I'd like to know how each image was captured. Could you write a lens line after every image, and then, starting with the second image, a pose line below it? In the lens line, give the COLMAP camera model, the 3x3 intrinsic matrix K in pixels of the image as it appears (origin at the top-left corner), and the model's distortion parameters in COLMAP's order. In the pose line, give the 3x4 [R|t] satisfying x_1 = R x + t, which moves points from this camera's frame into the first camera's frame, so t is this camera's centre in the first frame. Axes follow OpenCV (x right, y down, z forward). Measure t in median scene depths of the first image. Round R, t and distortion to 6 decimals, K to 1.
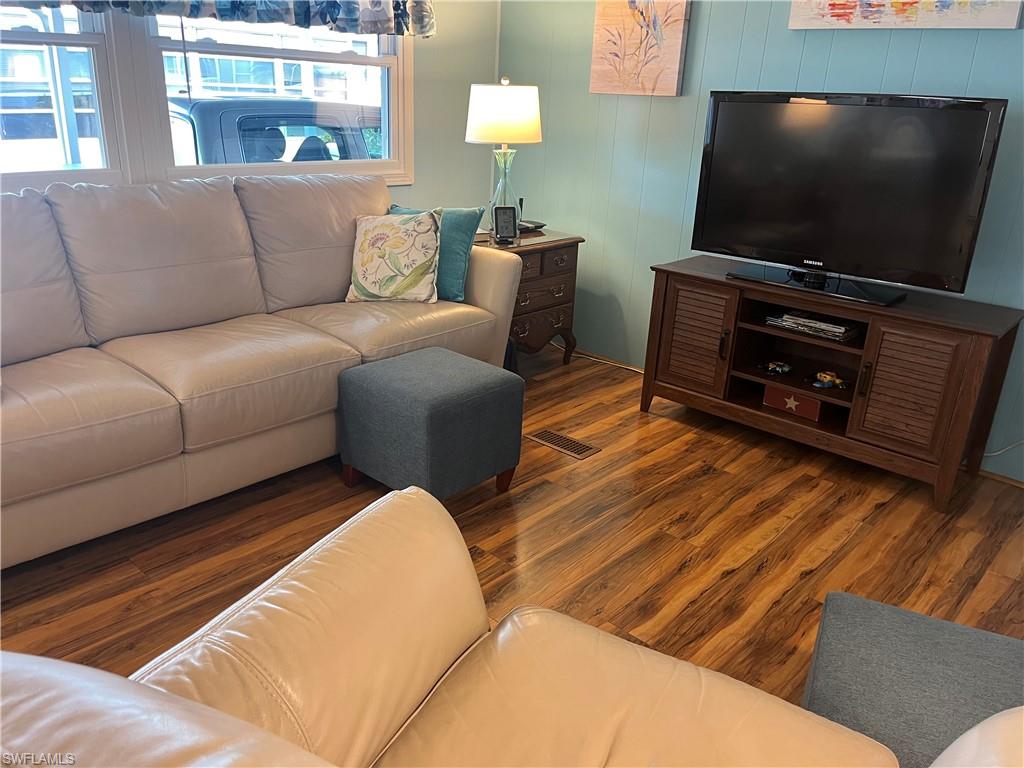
lens RADIAL K [[784.1, 0, 511.2], [0, 784.1, 384.7], [0, 0, 1]] dist [0.063652, -0.083941]
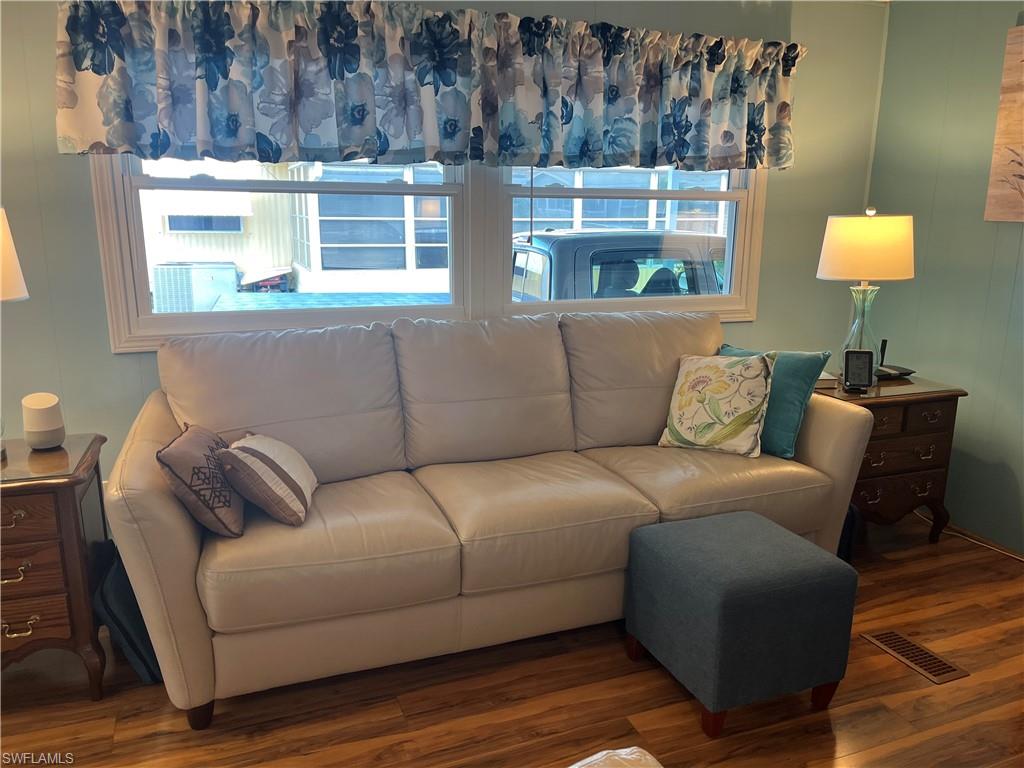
lens RADIAL K [[784.1, 0, 512.3], [0, 784.1, 387.9], [0, 0, 1]] dist [0.063652, -0.083941]
pose [[0.899871, 0.064844, -0.431310, 0.031502], [-0.127479, 0.984808, -0.117910, -0.044314], [0.417112, 0.161087, 0.894466, 0.095720]]
